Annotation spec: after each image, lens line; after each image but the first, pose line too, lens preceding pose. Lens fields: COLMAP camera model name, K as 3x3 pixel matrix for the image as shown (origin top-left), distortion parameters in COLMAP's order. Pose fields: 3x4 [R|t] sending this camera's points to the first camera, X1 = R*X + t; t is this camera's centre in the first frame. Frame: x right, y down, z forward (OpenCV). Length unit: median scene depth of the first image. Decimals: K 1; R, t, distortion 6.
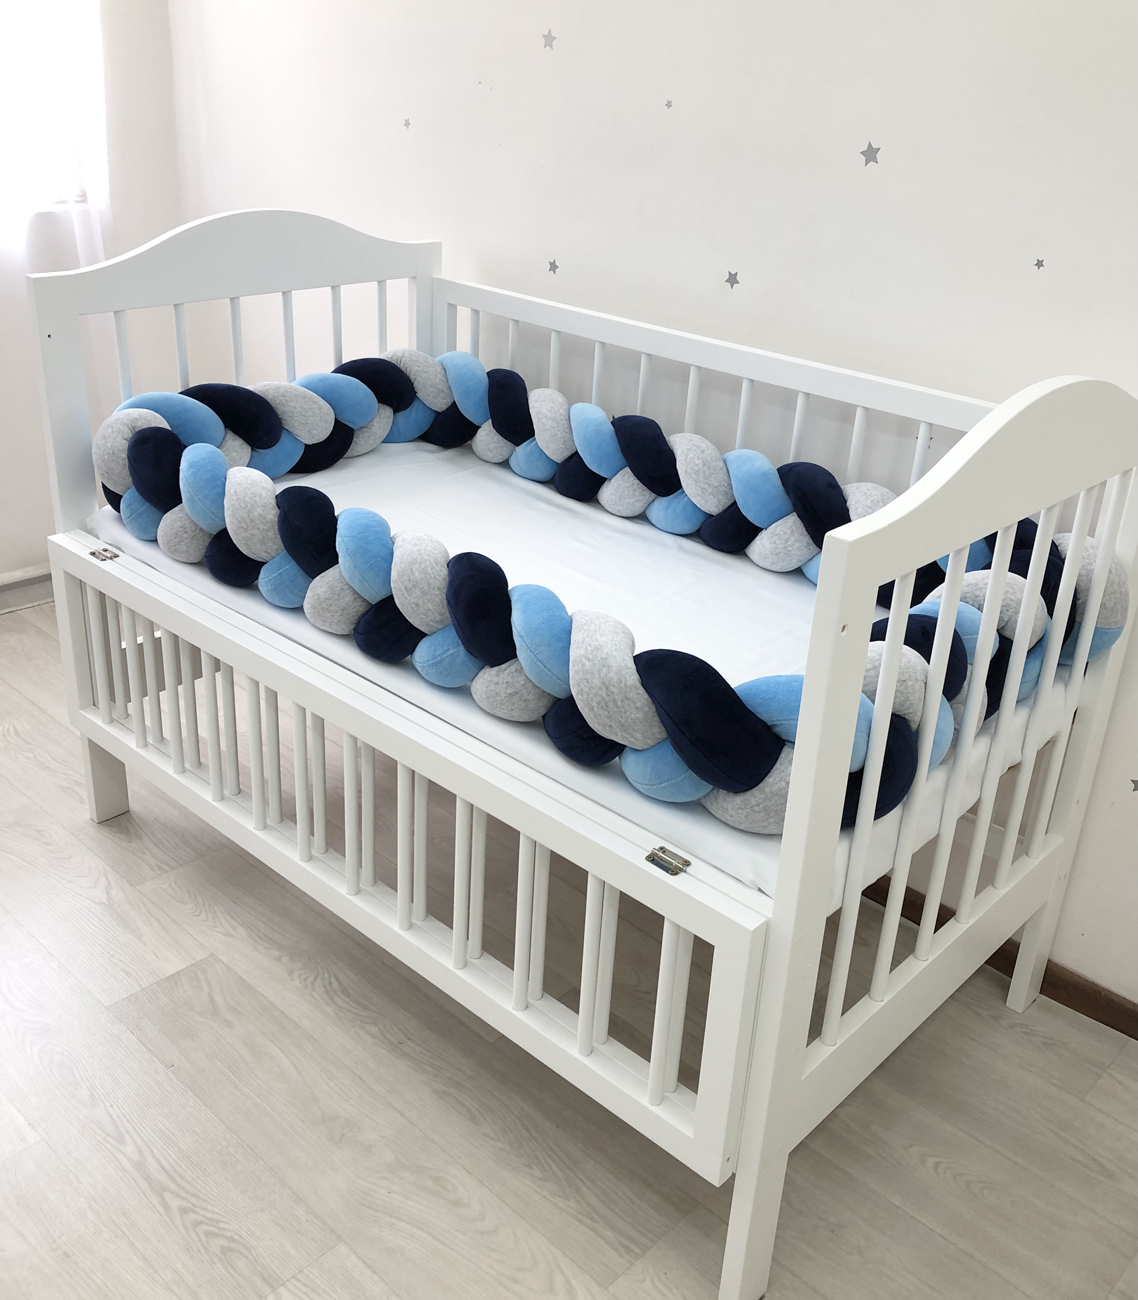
lens RADIAL K [[1308.2, 0, 579.2], [0, 1308.2, 617.1], [0, 0, 1]] dist [0.045266, -0.012792]
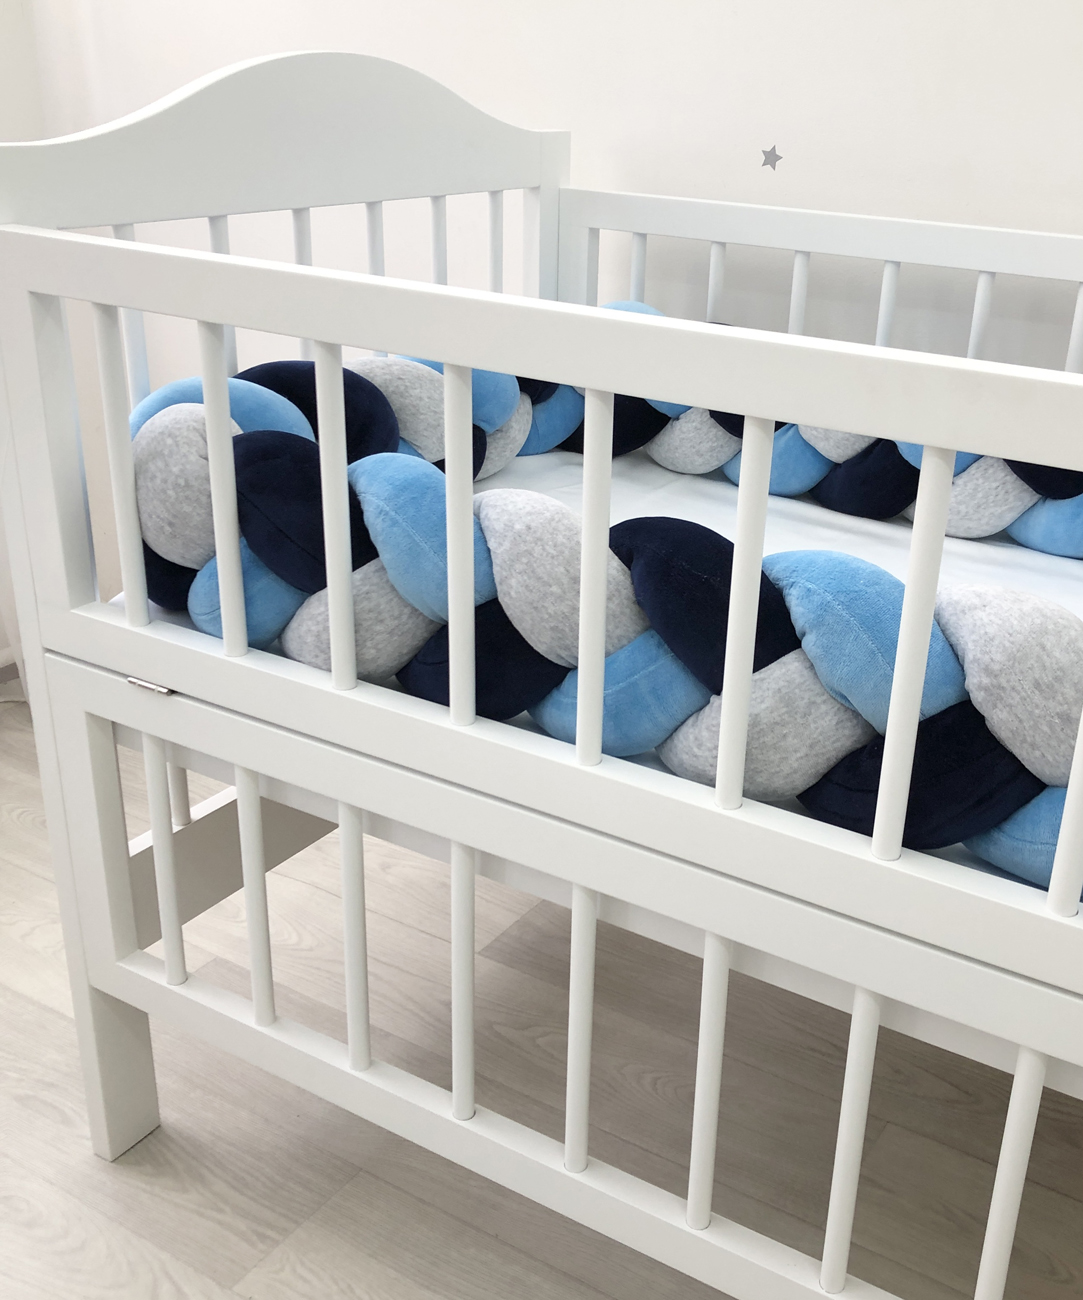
lens RADIAL K [[1429.5, 0, 619.8], [0, 1429.5, 657.3], [0, 0, 1]] dist [0.006753, 0.291689]
pose [[0.975822, -0.092823, 0.197876, -0.305408], [0.096166, 0.995338, -0.007329, -0.035639], [-0.196274, 0.026181, 0.980200, 0.415748]]
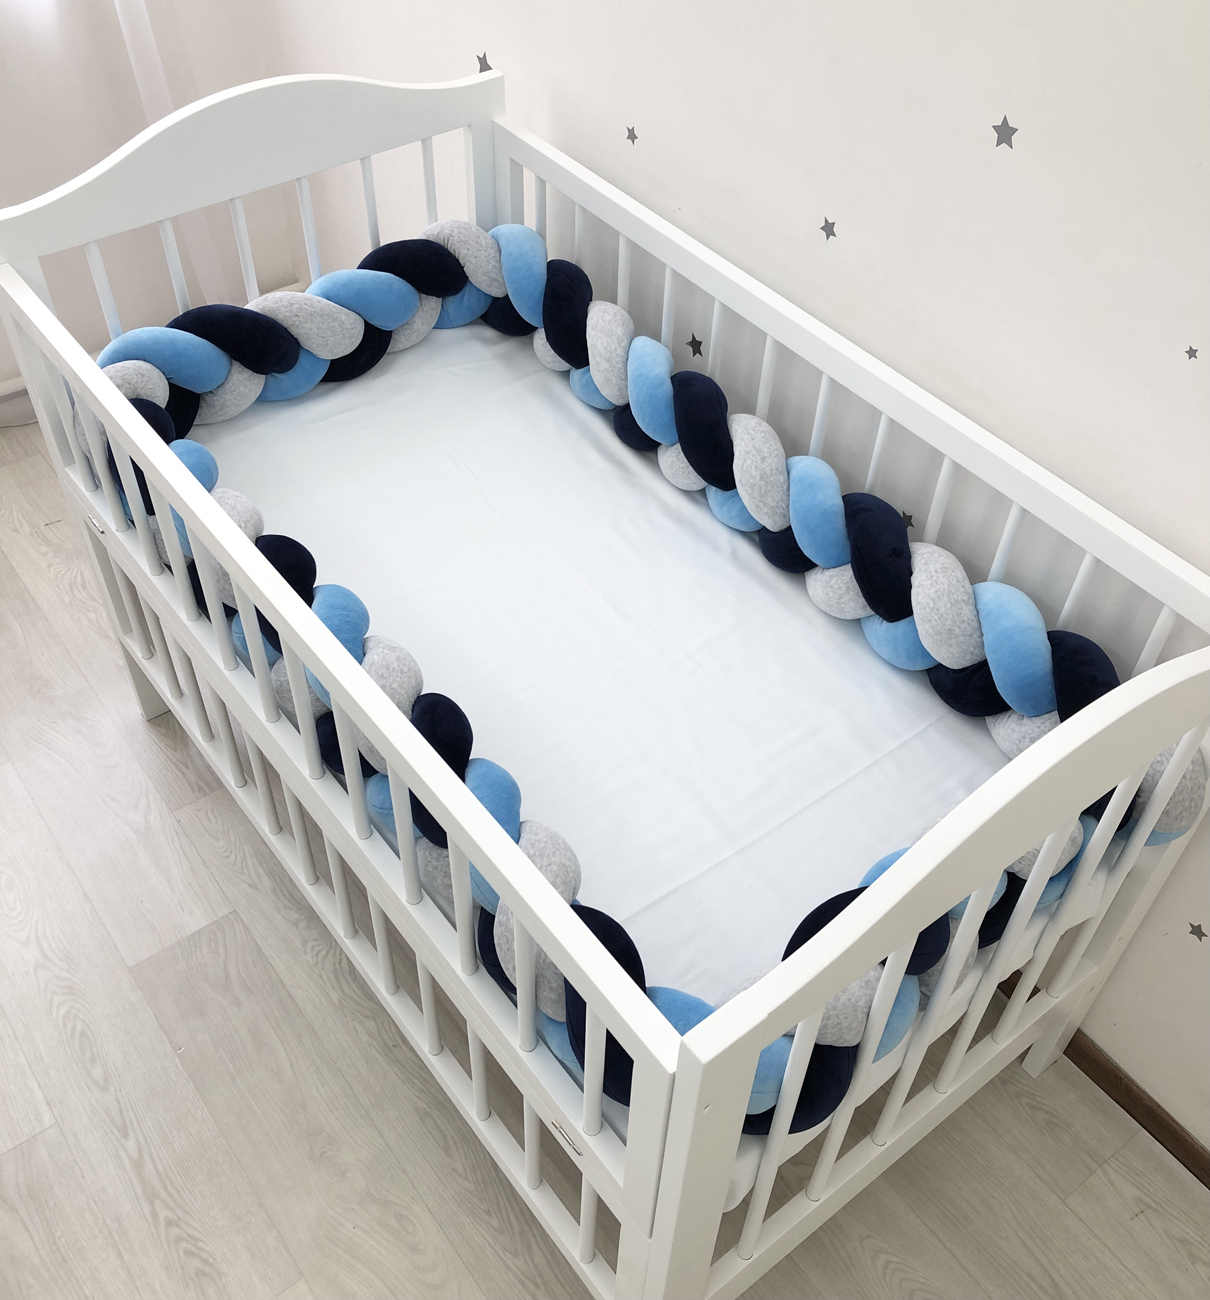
lens RADIAL K [[1347.2, 0, 605.0], [0, 1347.2, 650.0], [0, 0, 1]] dist [0.022123, 0.013426]
pose [[0.984822, 0.104255, -0.138766, 0.134038], [-0.043647, 0.922569, 0.383356, -0.356792], [0.167988, -0.371481, 0.913117, 0.168241]]
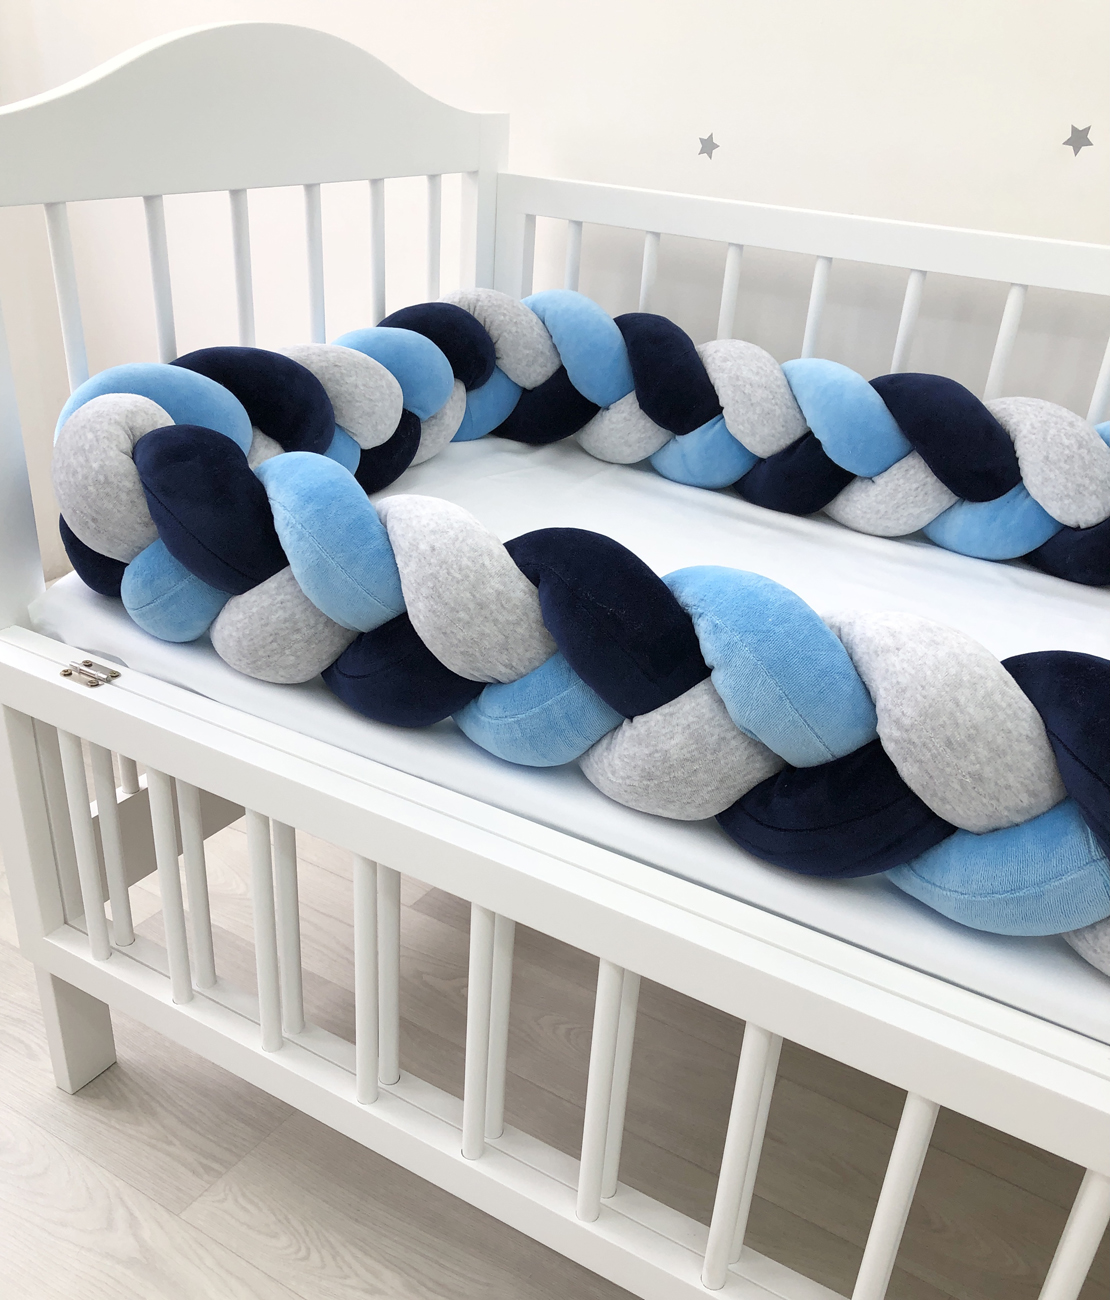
lens RADIAL K [[1238.5, 0, 553.2], [0, 1238.5, 732.9], [0, 0, 1]] dist [0.115808, -0.254431]
pose [[0.980579, -0.090448, 0.174021, -0.275330], [0.072794, 0.991773, 0.105300, -0.065449], [-0.182113, -0.090587, 0.979096, 0.477117]]
